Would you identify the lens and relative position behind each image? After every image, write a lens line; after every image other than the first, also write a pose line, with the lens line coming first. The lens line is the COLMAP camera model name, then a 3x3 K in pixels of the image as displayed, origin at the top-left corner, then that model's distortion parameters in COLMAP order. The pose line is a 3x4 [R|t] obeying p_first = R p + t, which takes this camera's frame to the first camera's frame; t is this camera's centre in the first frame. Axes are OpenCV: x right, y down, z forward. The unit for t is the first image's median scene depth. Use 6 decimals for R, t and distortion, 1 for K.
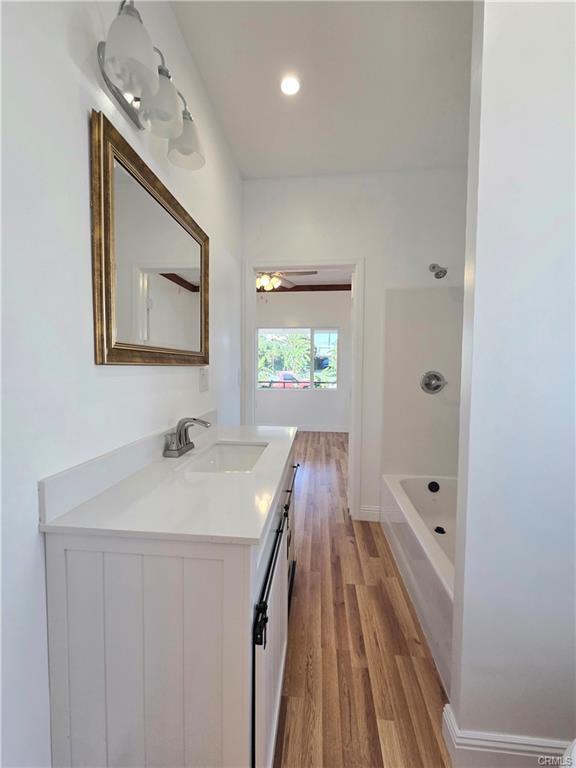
lens RADIAL K [[308.7, 0, 288.0], [0, 308.7, 384.0], [0, 0, 1]] dist [0.000716, 0.000163]
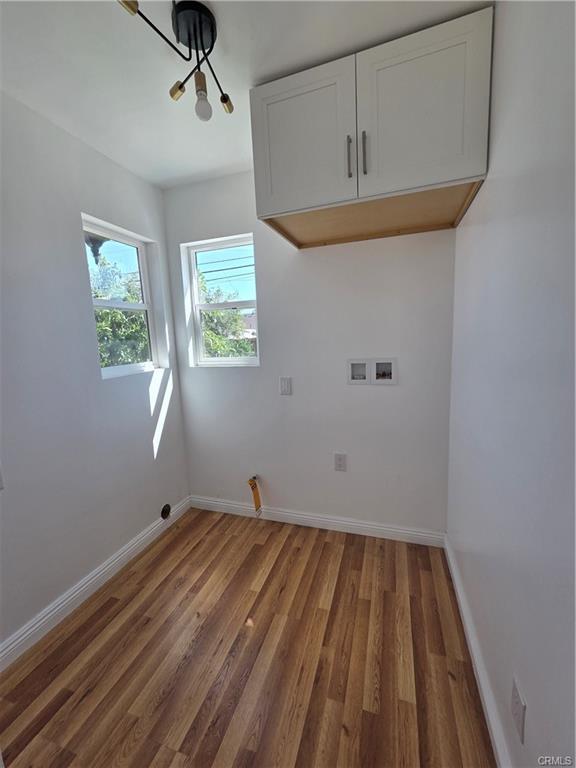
lens RADIAL K [[308.7, 0, 288.0], [0, 308.7, 384.0], [0, 0, 1]] dist [0.000716, 0.000163]
pose [[-0.975451, 0.005107, 0.220155, 0.137728], [0.049160, 0.979552, 0.195092, -0.200503], [-0.214657, 0.201126, -0.955757, 1.945399]]
